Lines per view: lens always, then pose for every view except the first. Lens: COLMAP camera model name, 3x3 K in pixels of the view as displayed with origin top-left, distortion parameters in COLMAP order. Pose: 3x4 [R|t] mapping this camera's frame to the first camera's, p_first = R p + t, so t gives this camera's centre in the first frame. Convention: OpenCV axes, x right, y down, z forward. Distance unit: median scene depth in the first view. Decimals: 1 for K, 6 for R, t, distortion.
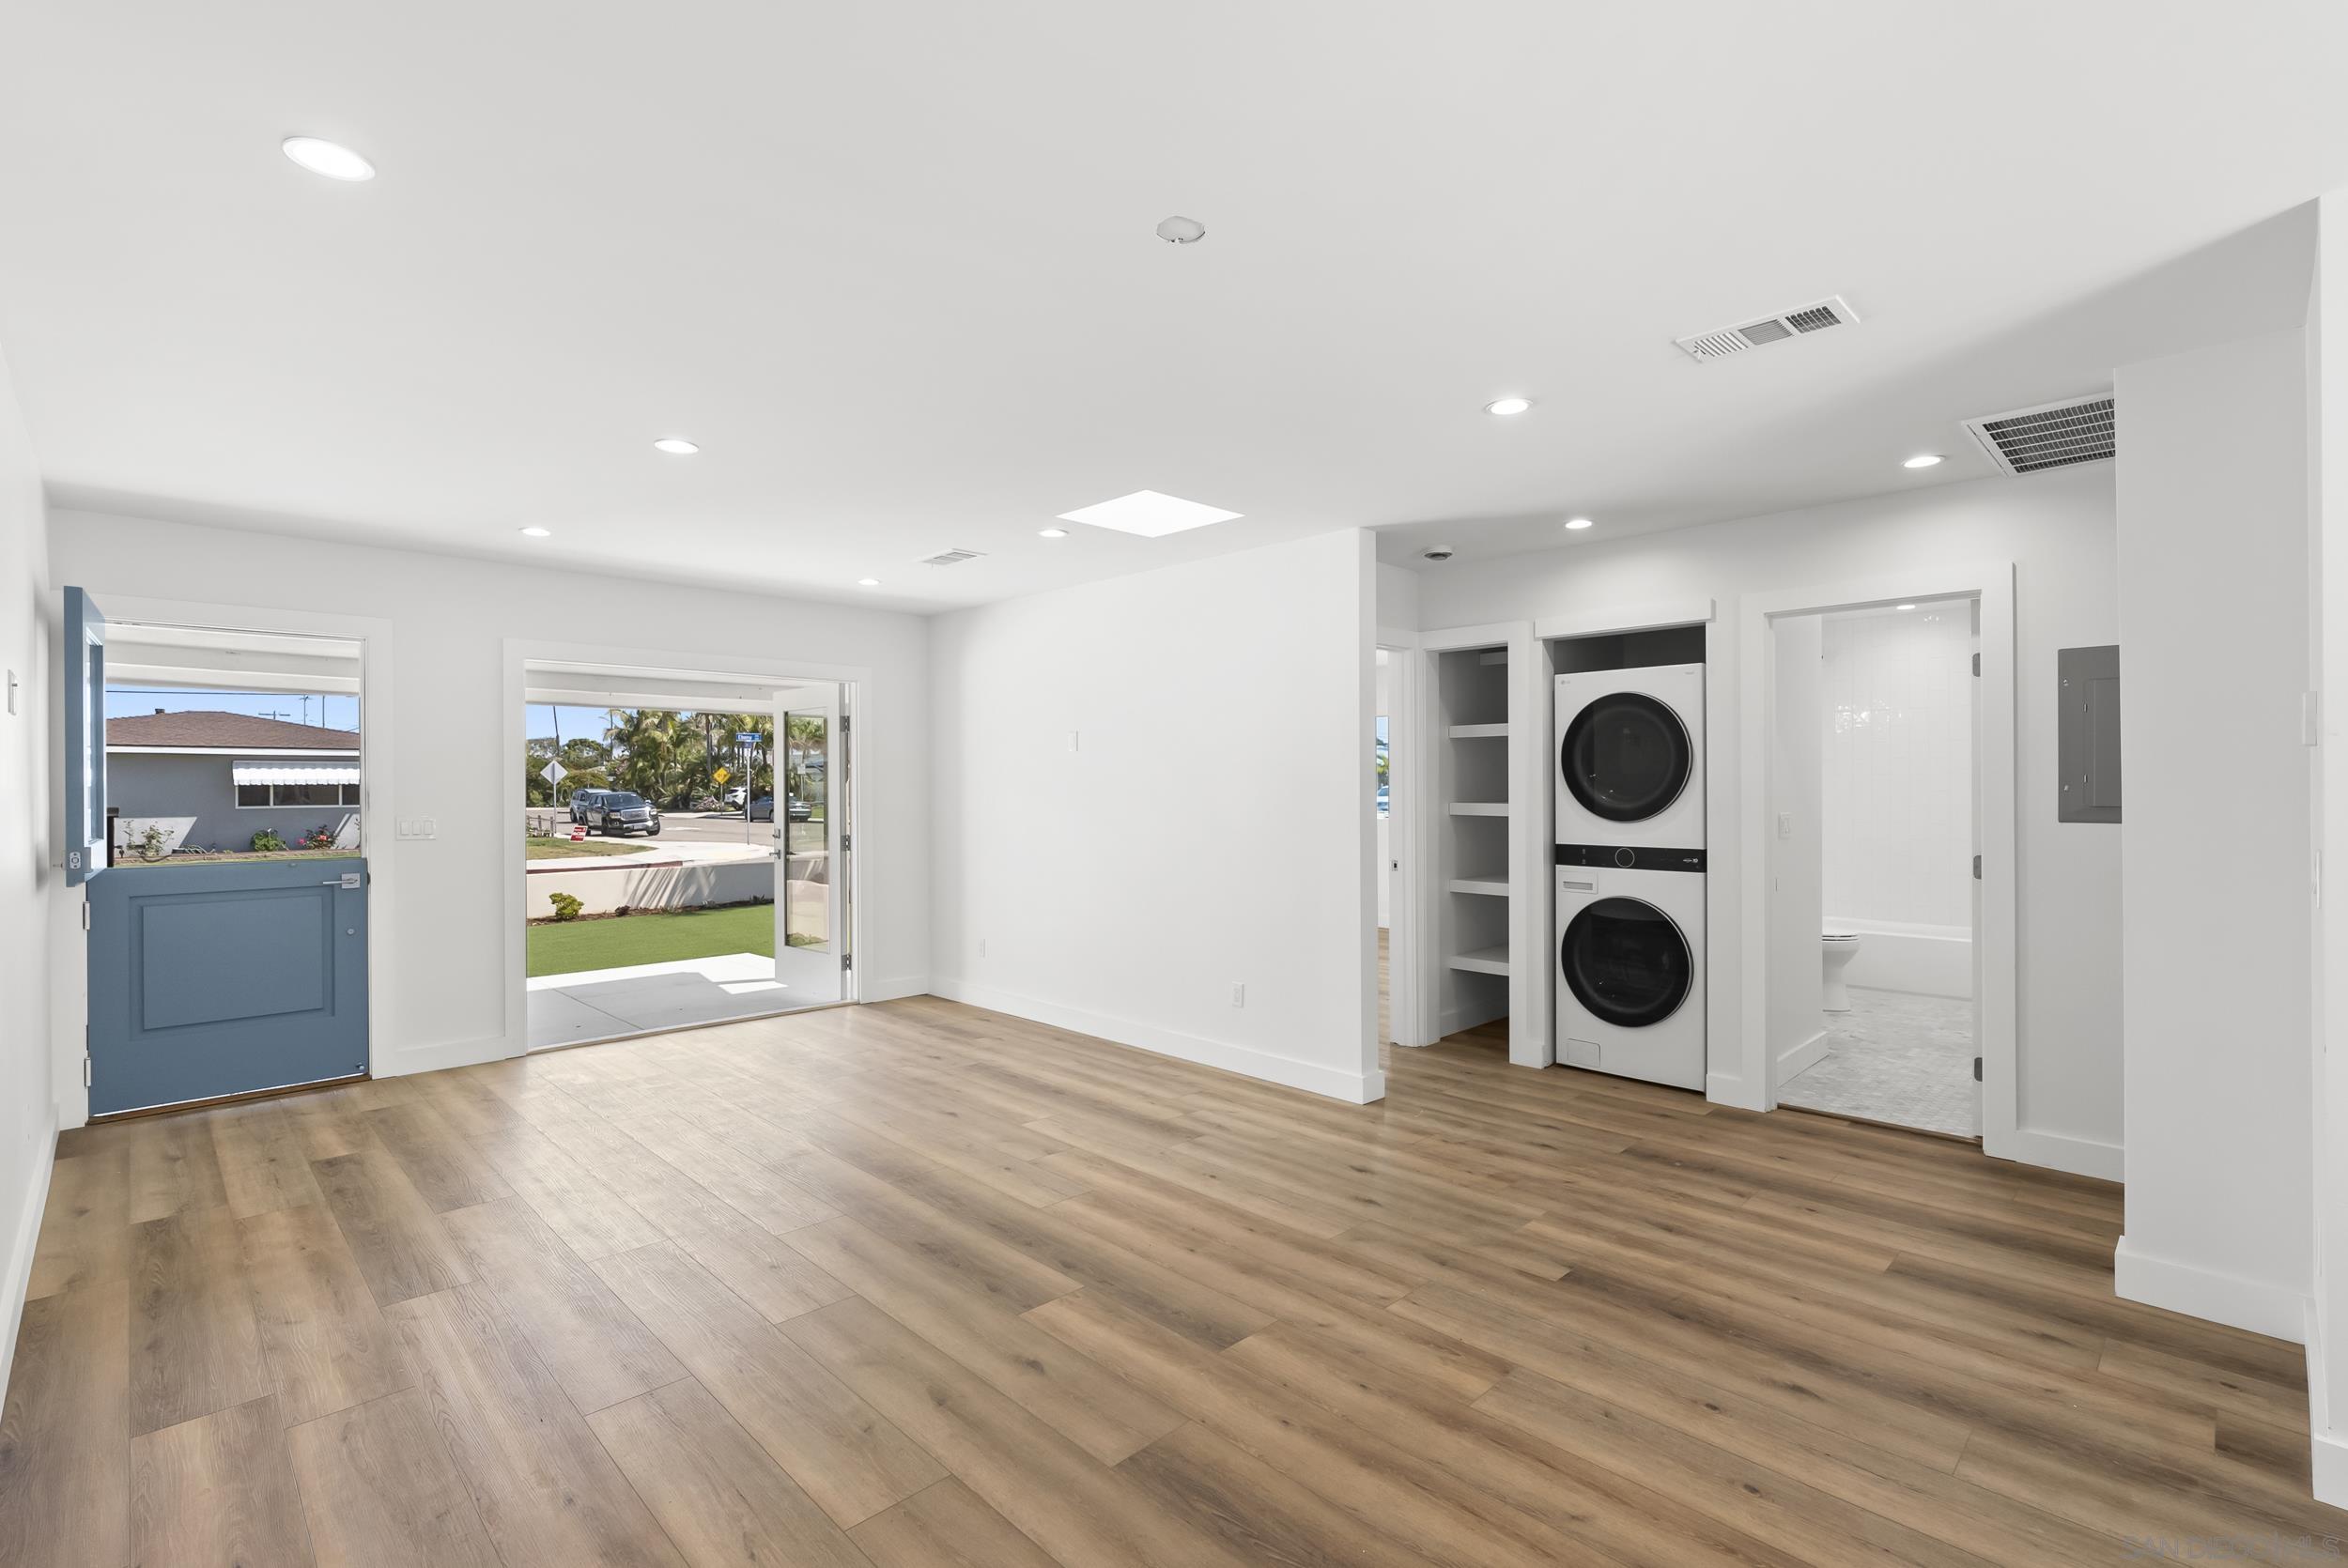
lens RADIAL K [[1069.8, 0, 1175.6], [0, 1069.8, 782.4], [0, 0, 1]] dist [-0.004522, 0.000273]
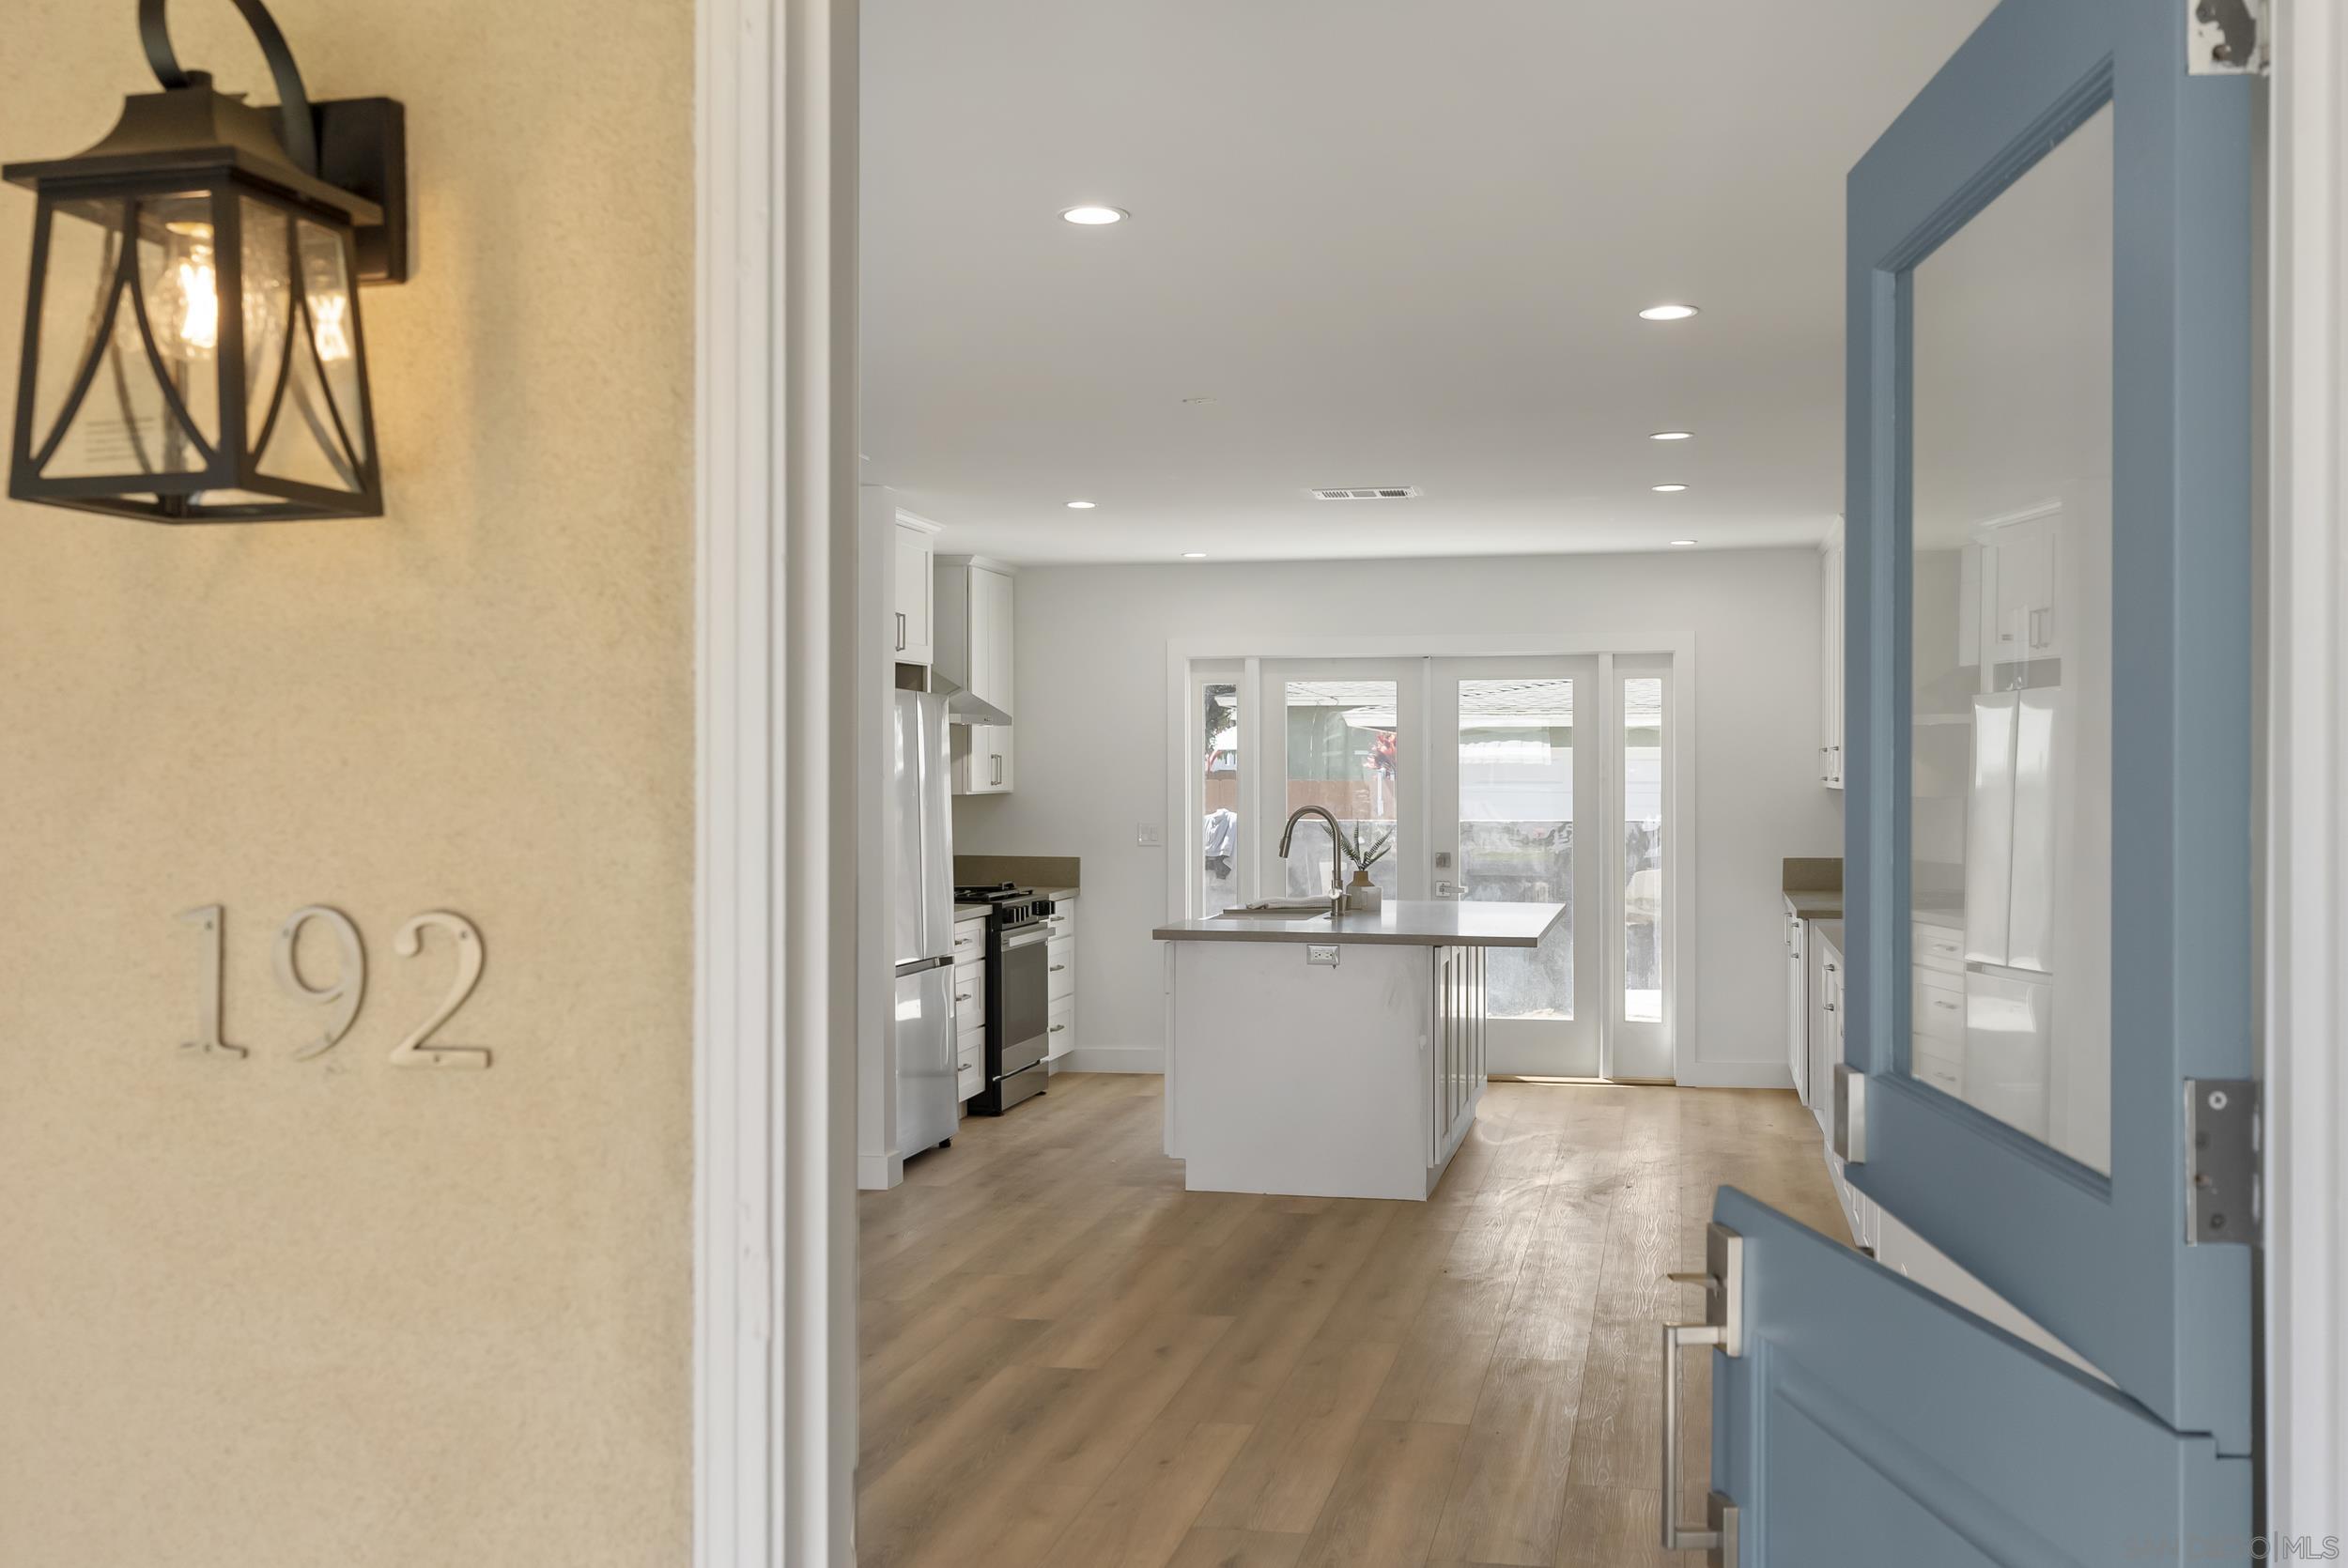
lens RADIAL K [[2334.2, 0, 1174.0], [0, 2334.2, 784.0], [0, 0, 1]] dist [0.009306, 0.002770]
pose [[-0.547536, 0.001540, 0.836781, -1.066748], [0.001386, 0.999999, -0.000934, -0.011375], [-0.836781, 0.000649, -0.547537, 1.151909]]
